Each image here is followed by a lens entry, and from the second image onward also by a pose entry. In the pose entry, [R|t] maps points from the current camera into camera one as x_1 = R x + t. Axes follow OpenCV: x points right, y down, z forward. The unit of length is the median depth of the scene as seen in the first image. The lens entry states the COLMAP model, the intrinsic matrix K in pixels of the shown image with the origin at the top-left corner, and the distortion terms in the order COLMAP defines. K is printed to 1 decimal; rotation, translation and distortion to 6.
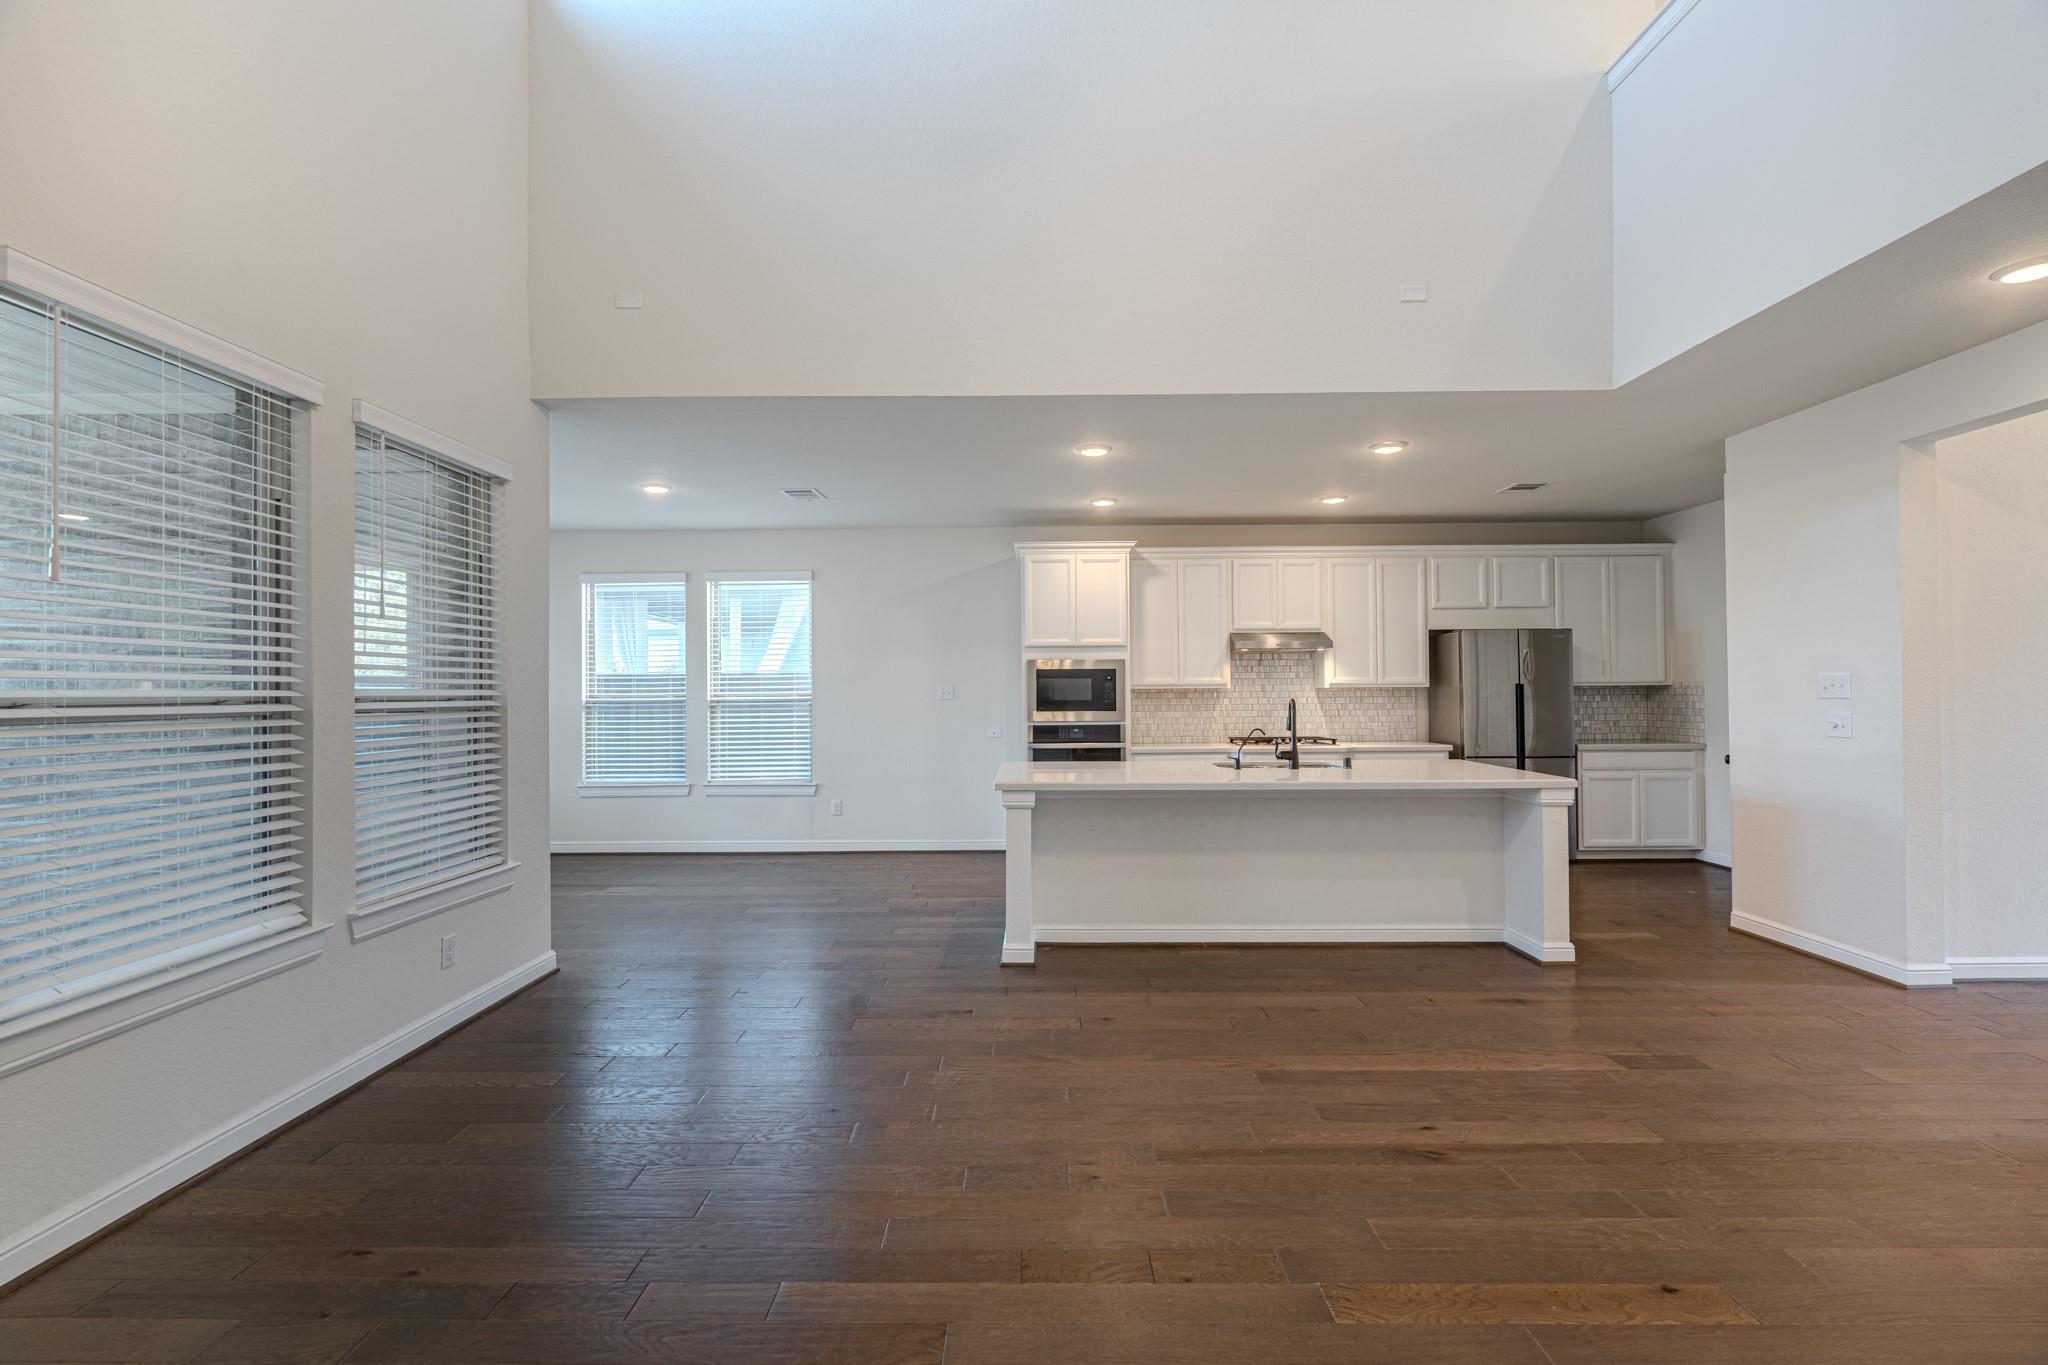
lens RADIAL K [[901.8, 0, 1028.3], [0, 901.8, 682.6], [0, 0, 1]] dist [-0.005929, 0.003216]
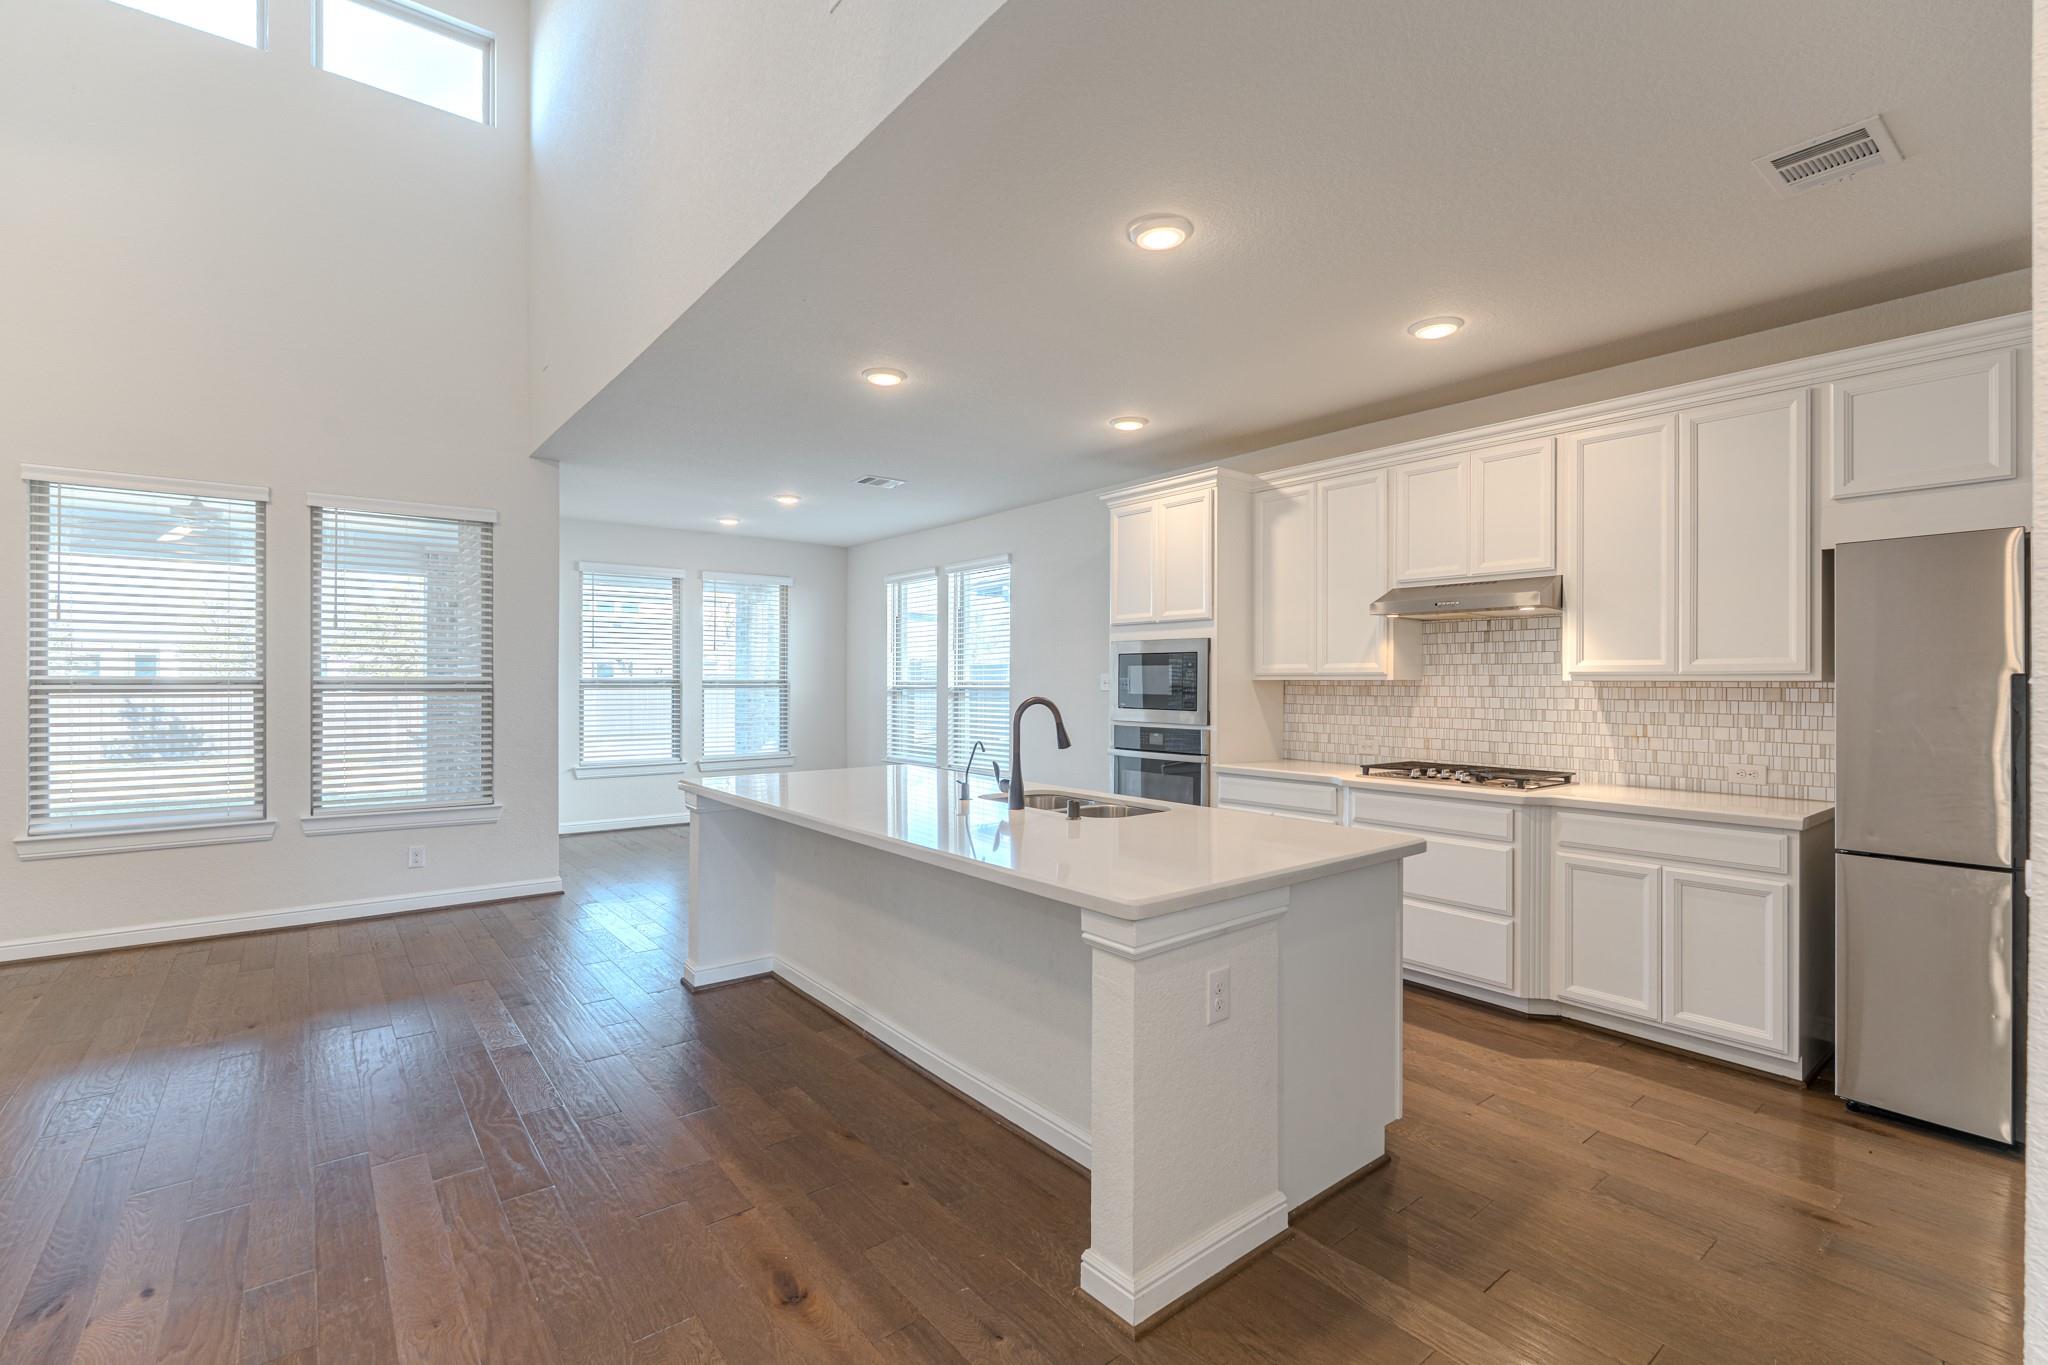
lens RADIAL K [[901.8, 0, 1026.9], [0, 901.8, 701.1], [0, 0, 1]] dist [-0.005929, 0.003216]
pose [[0.625963, 0.026891, -0.779389, 0.572471], [0.000459, 0.999392, 0.034850, -0.001201], [0.779853, -0.022172, 0.625570, 0.444622]]
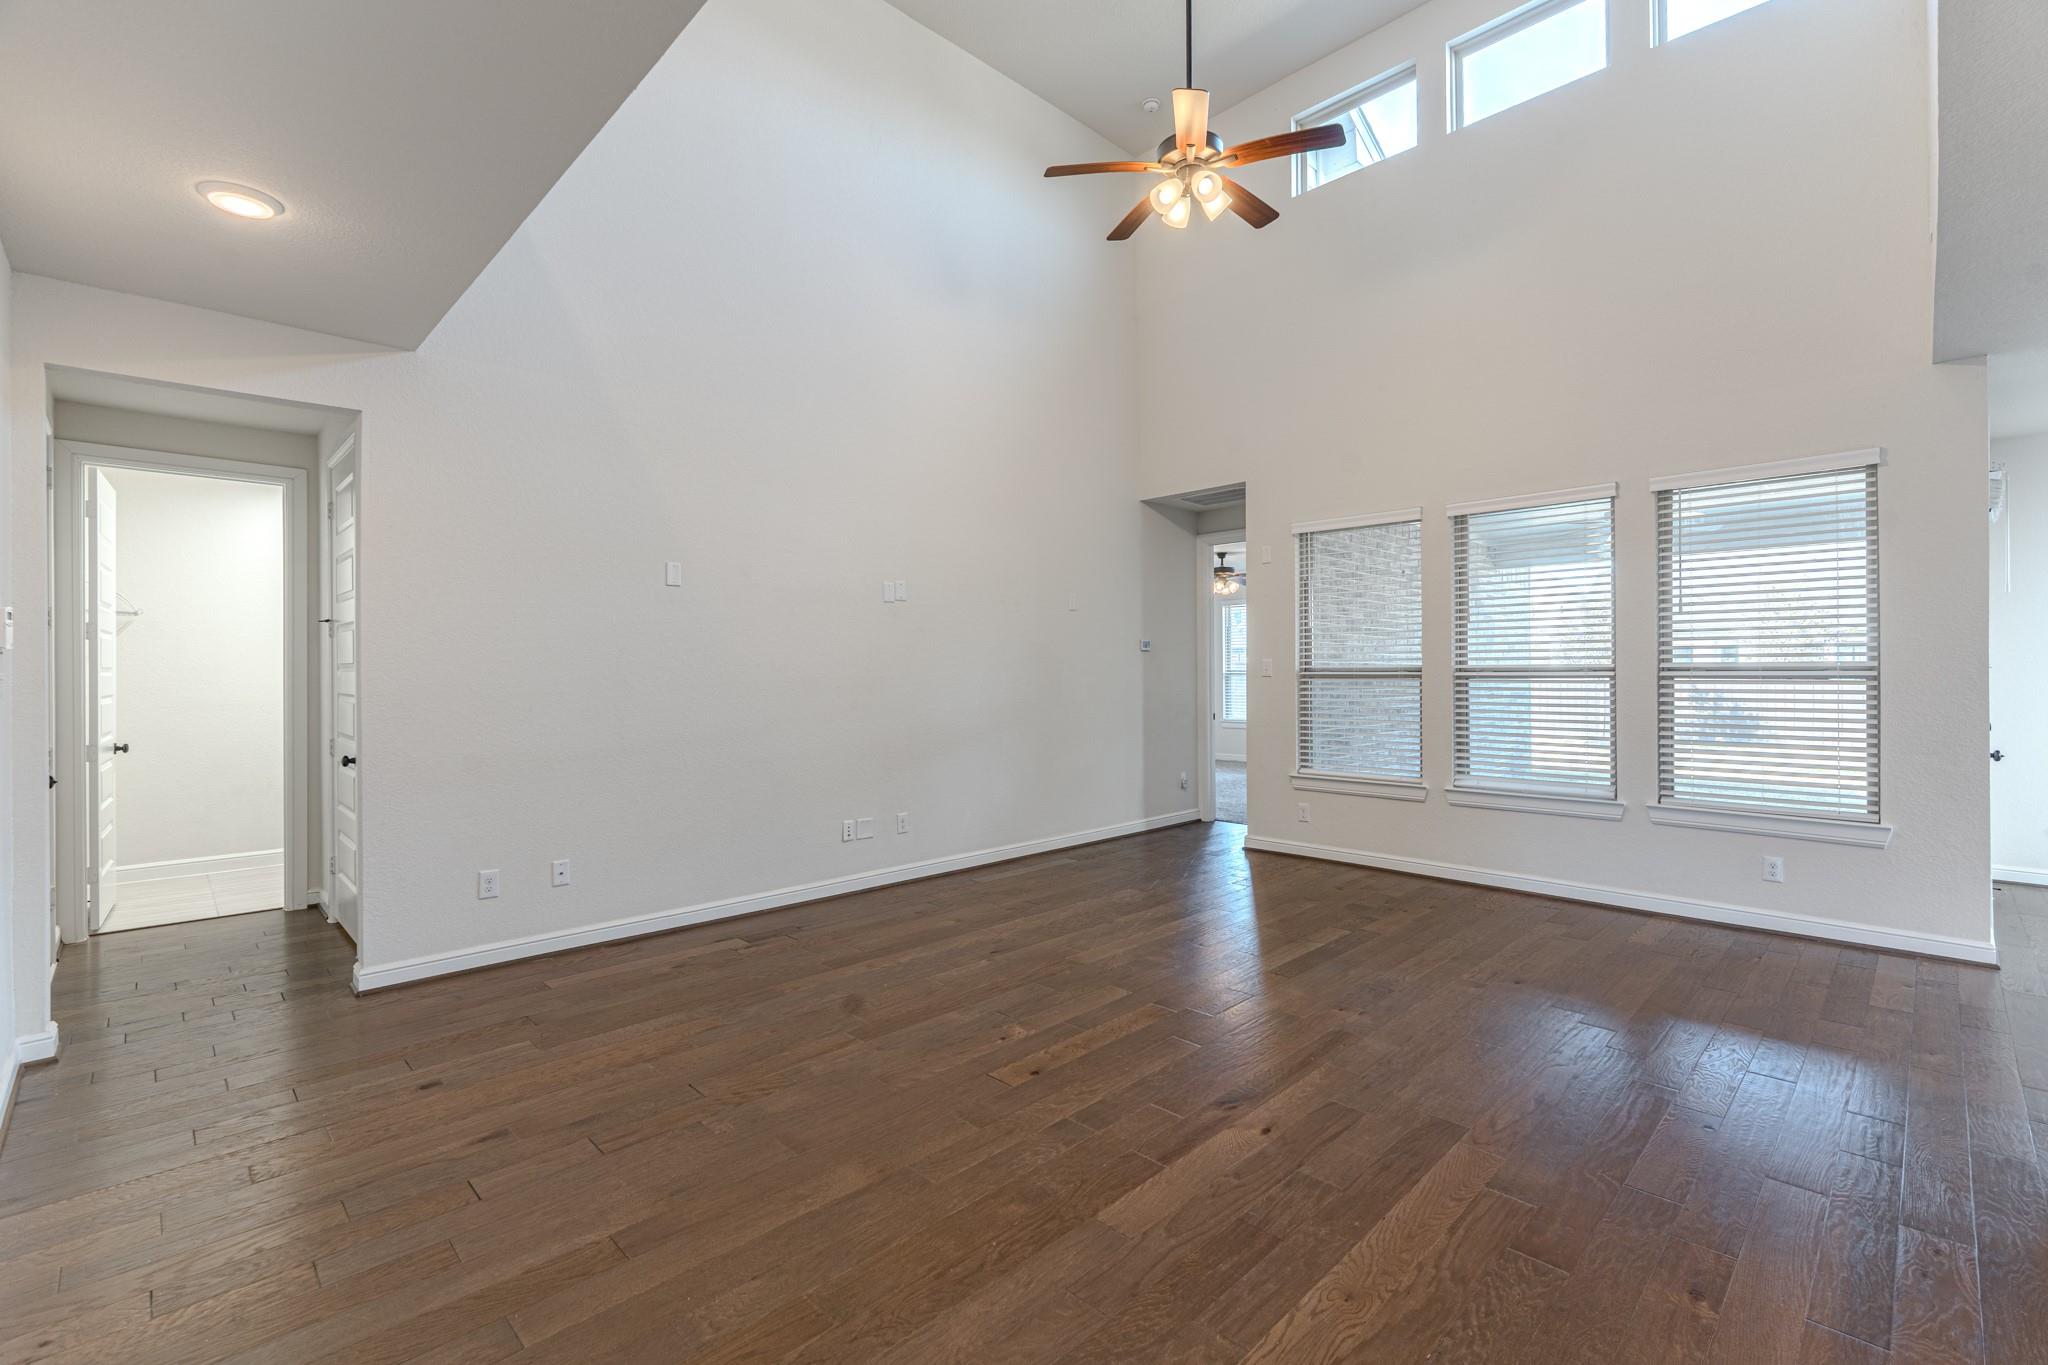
lens RADIAL K [[901.8, 0, 1021.0], [0, 901.8, 681.0], [0, 0, 1]] dist [-0.005929, 0.003216]
pose [[-0.712584, 0.019681, -0.701311, 0.515938], [0.018392, 0.999787, 0.009369, 0.001718], [0.701346, -0.006222, -0.712794, 0.600297]]
